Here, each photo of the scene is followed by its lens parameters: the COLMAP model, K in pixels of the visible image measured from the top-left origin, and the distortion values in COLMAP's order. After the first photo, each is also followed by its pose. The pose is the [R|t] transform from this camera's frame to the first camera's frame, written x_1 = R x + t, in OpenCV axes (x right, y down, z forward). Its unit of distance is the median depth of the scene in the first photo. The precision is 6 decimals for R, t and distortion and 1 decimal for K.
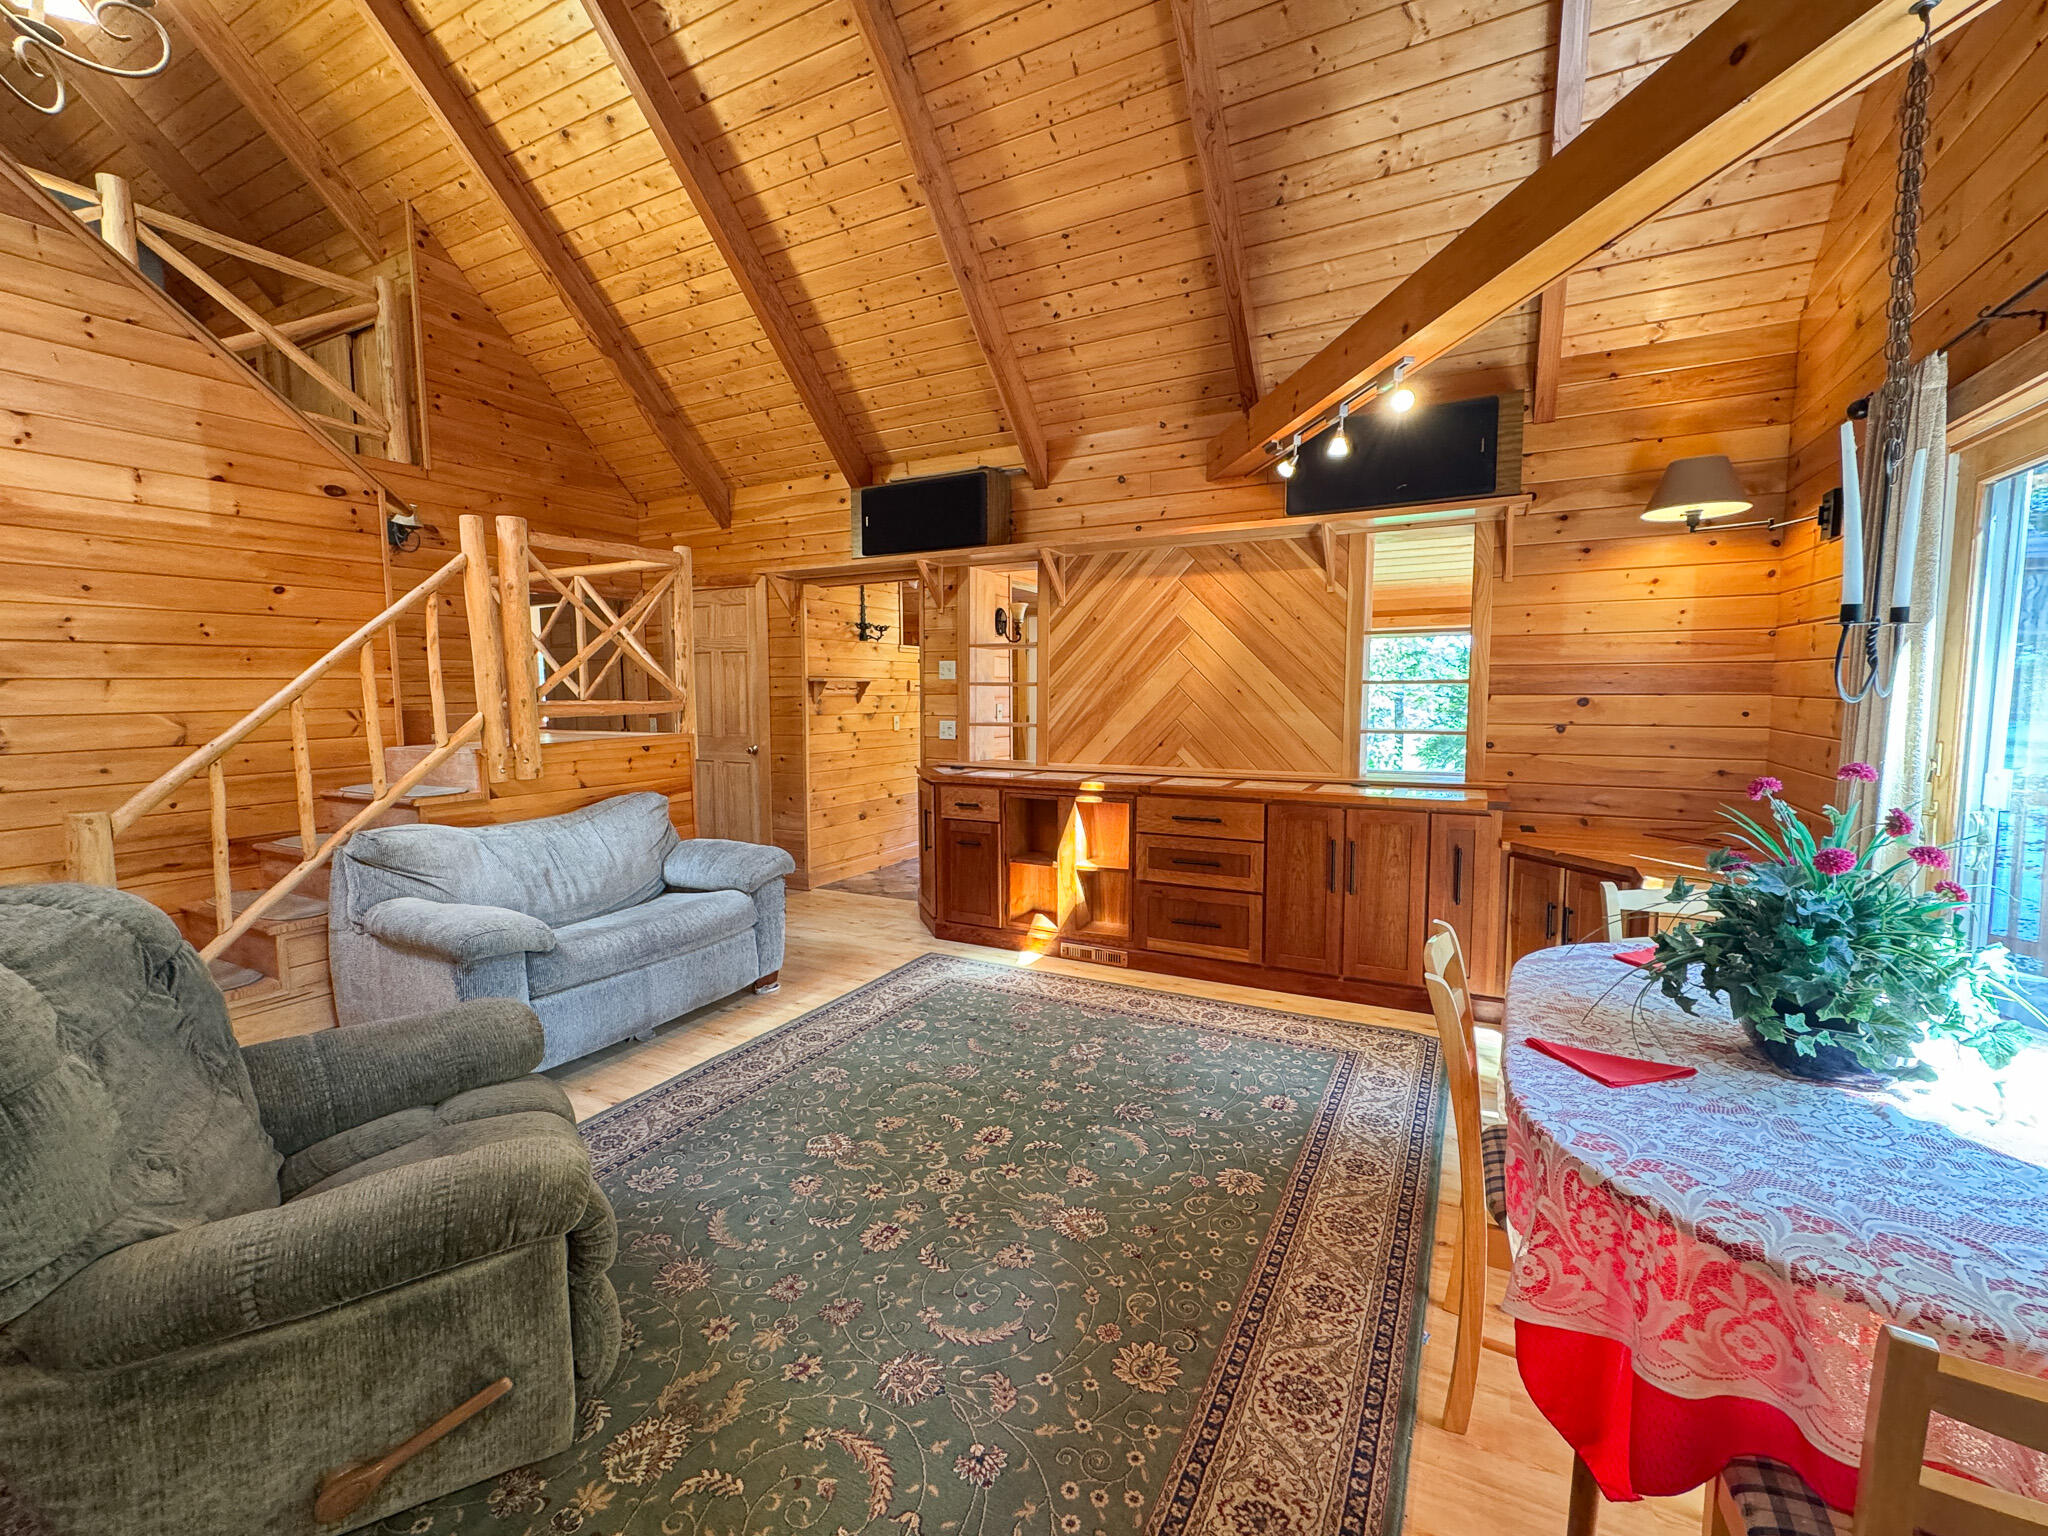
lens RADIAL K [[864.7, 0, 1016.3], [0, 864.7, 766.3], [0, 0, 1]] dist [-0.001067, -0.000075]
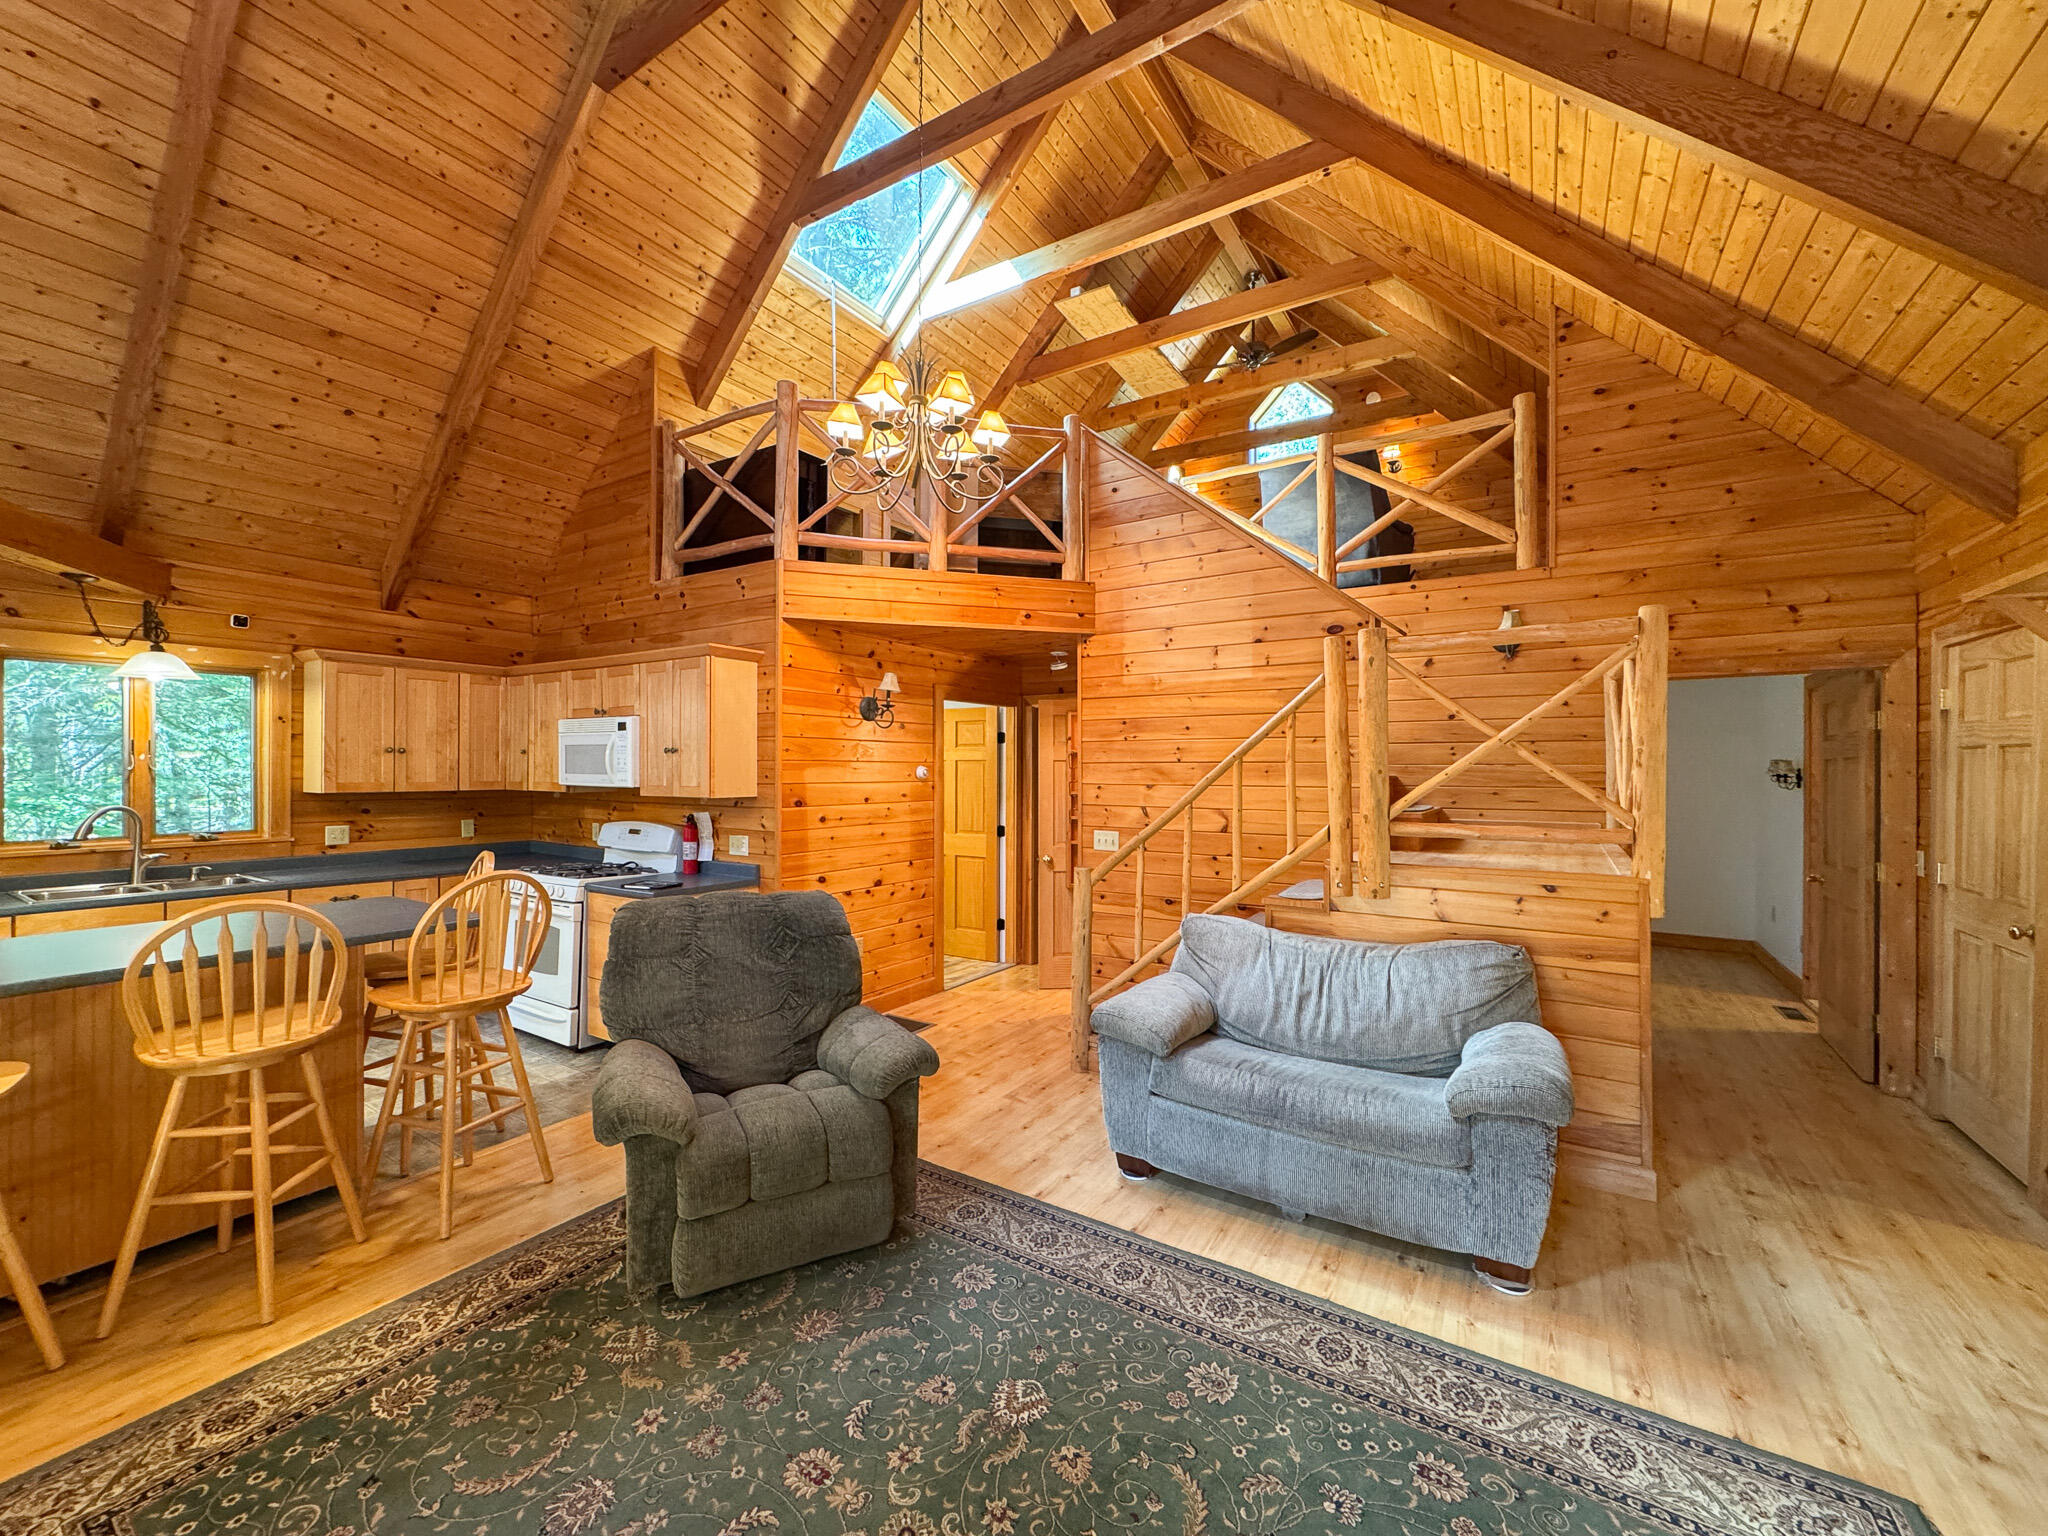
lens RADIAL K [[813.2, 0, 1024.0], [0, 813.2, 768.0], [0, 0, 1]] dist [-0.001712, 0.000101]
pose [[-0.079044, 0.007289, -0.996845, 0.343545], [-0.096710, 0.995200, 0.014945, -0.101069], [0.992169, 0.097586, -0.077959, 0.655879]]
